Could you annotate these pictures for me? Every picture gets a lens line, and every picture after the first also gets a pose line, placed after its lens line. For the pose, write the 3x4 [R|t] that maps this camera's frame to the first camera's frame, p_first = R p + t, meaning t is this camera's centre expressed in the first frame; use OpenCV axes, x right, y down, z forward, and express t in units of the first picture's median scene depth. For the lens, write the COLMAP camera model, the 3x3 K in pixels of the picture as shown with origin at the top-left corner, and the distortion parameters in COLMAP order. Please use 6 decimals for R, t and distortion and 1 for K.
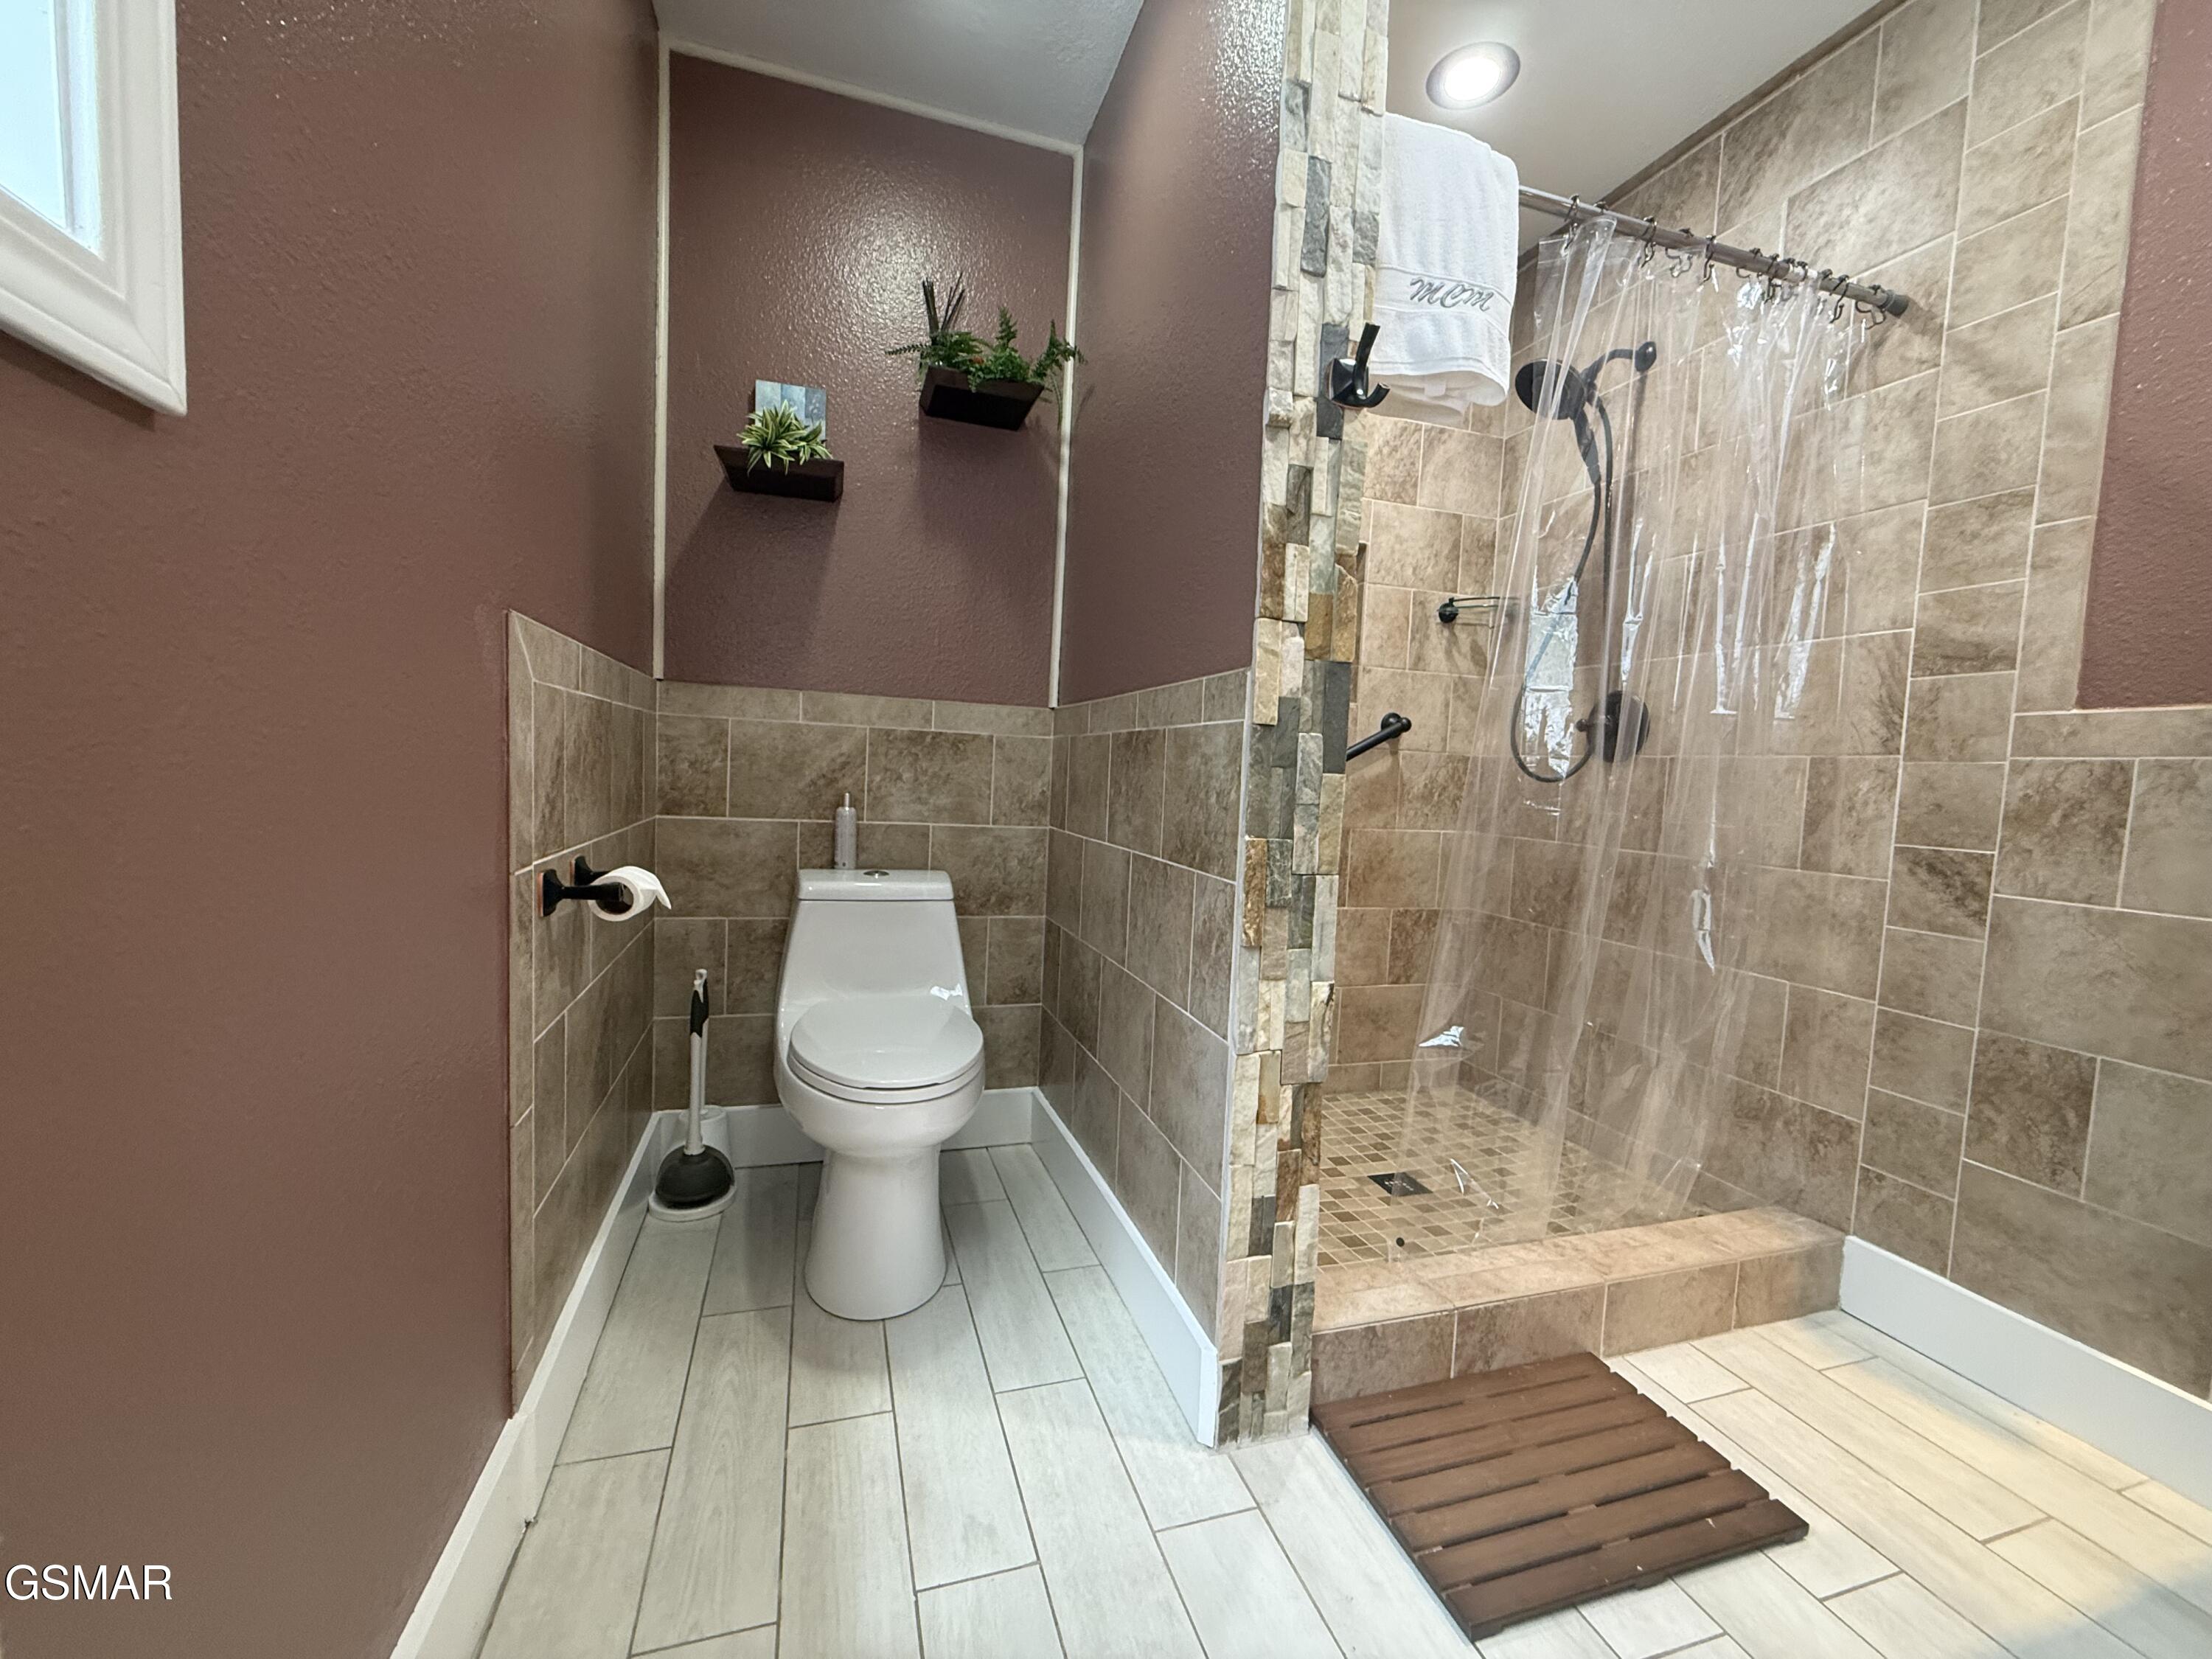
lens RADIAL K [[878.7, 0, 1106.0], [0, 878.7, 829.5], [0, 0, 1]] dist [-0.000472, 0.000200]
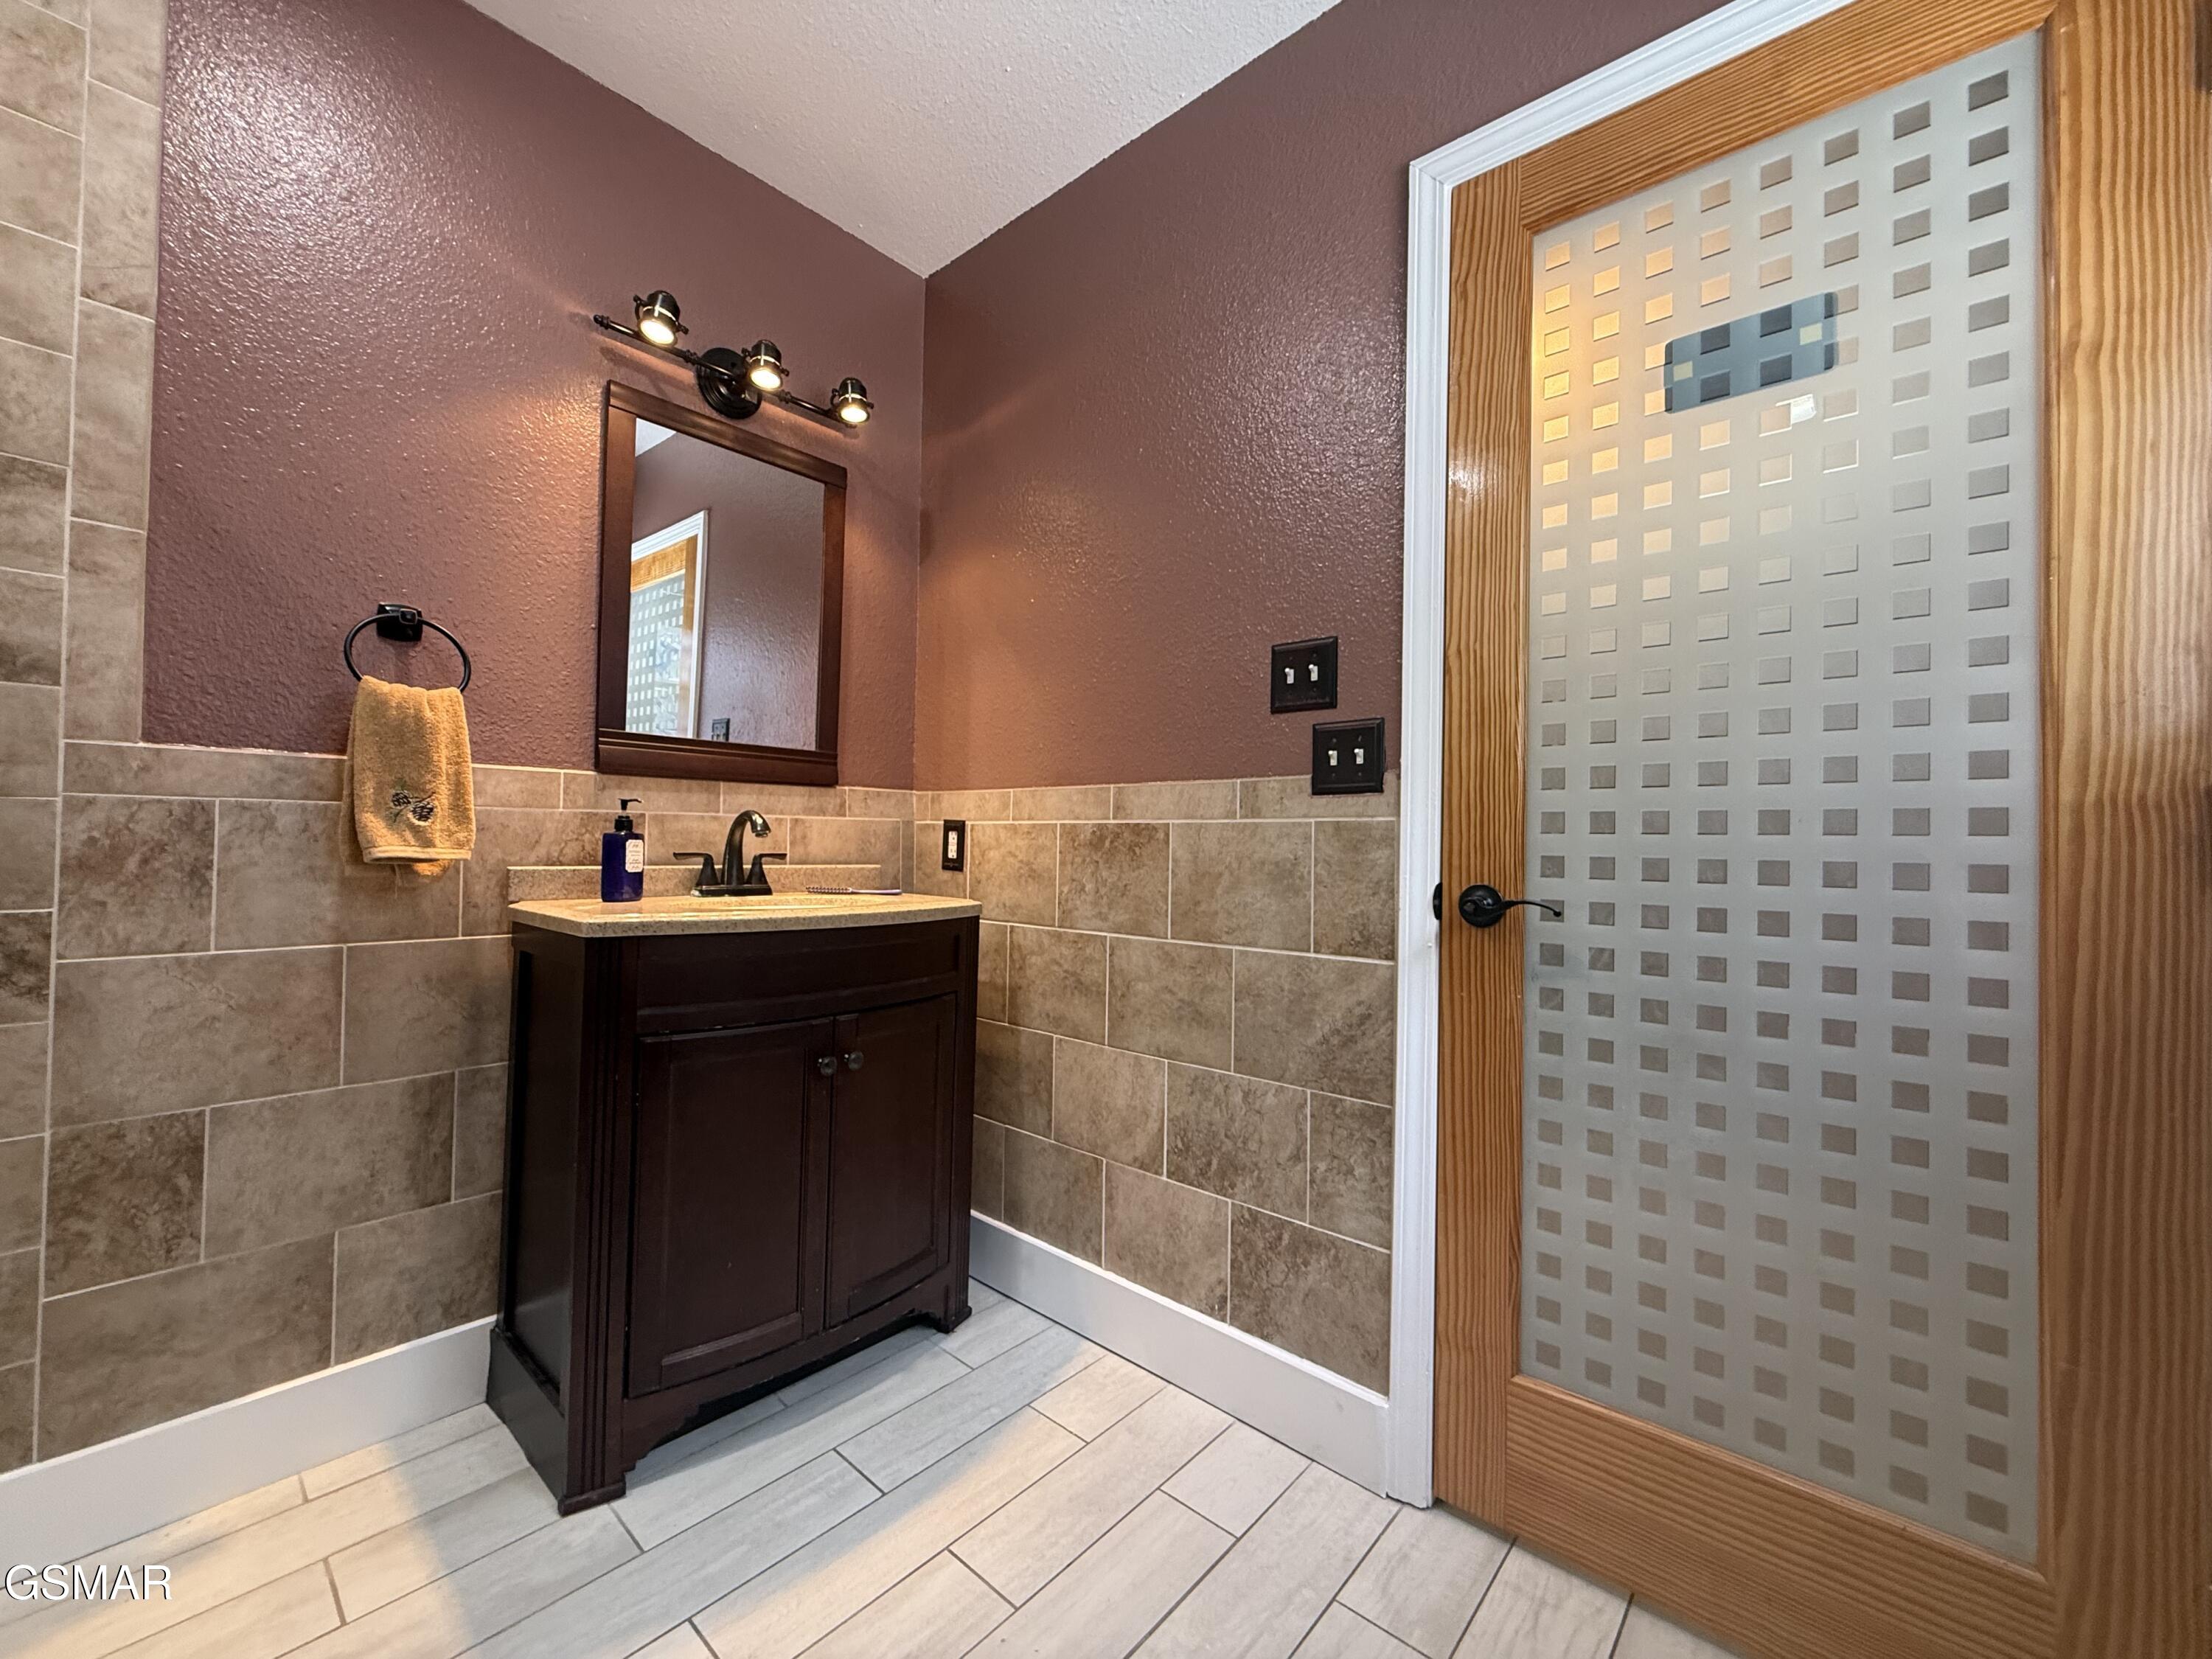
lens RADIAL K [[878.7, 0, 1106.0], [0, 878.7, 829.5], [0, 0, 1]] dist [-0.000472, 0.000200]
pose [[-0.508021, -0.041172, 0.860360, -0.183874], [0.017303, 0.998168, 0.057984, -0.082796], [-0.861171, 0.044344, -0.506377, 0.610439]]
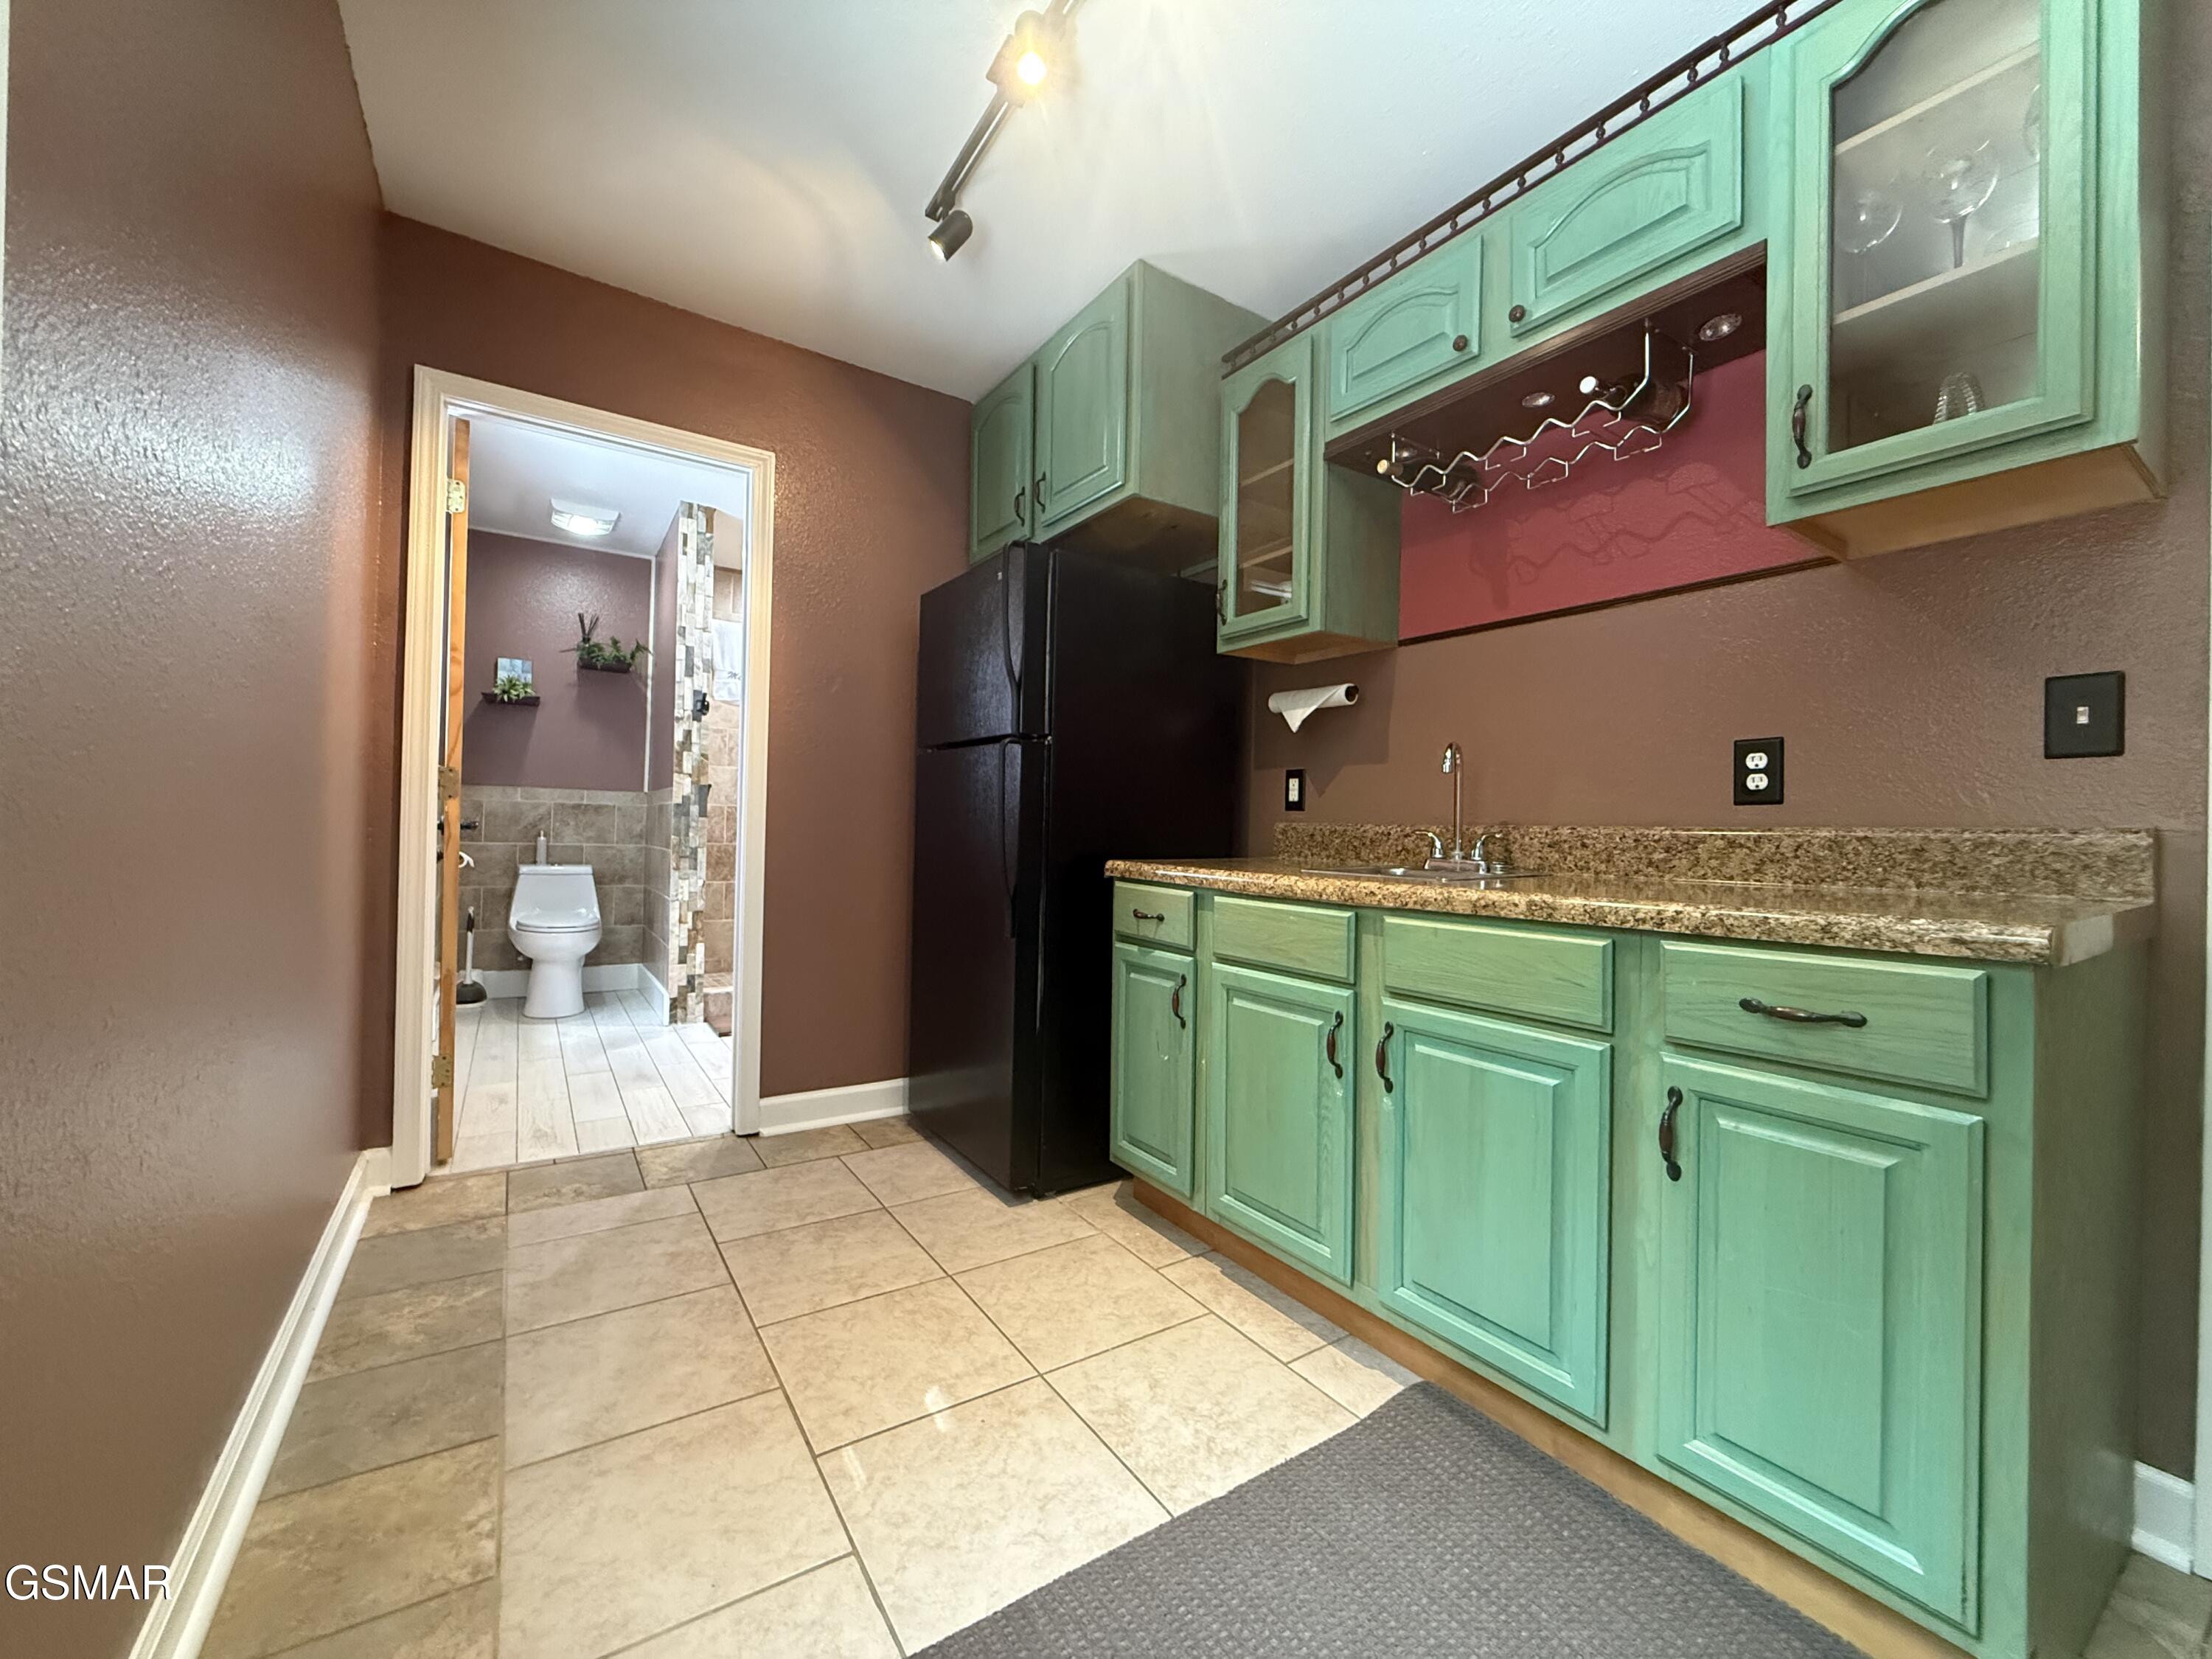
lens RADIAL K [[878.7, 0, 1106.0], [0, 878.7, 829.5], [0, 0, 1]] dist [-0.000472, 0.000200]
pose [[0.962593, -0.019682, 0.270236, 0.521885], [0.036476, 0.997693, -0.057264, 0.144538], [-0.268486, 0.064979, 0.961090, -1.661482]]
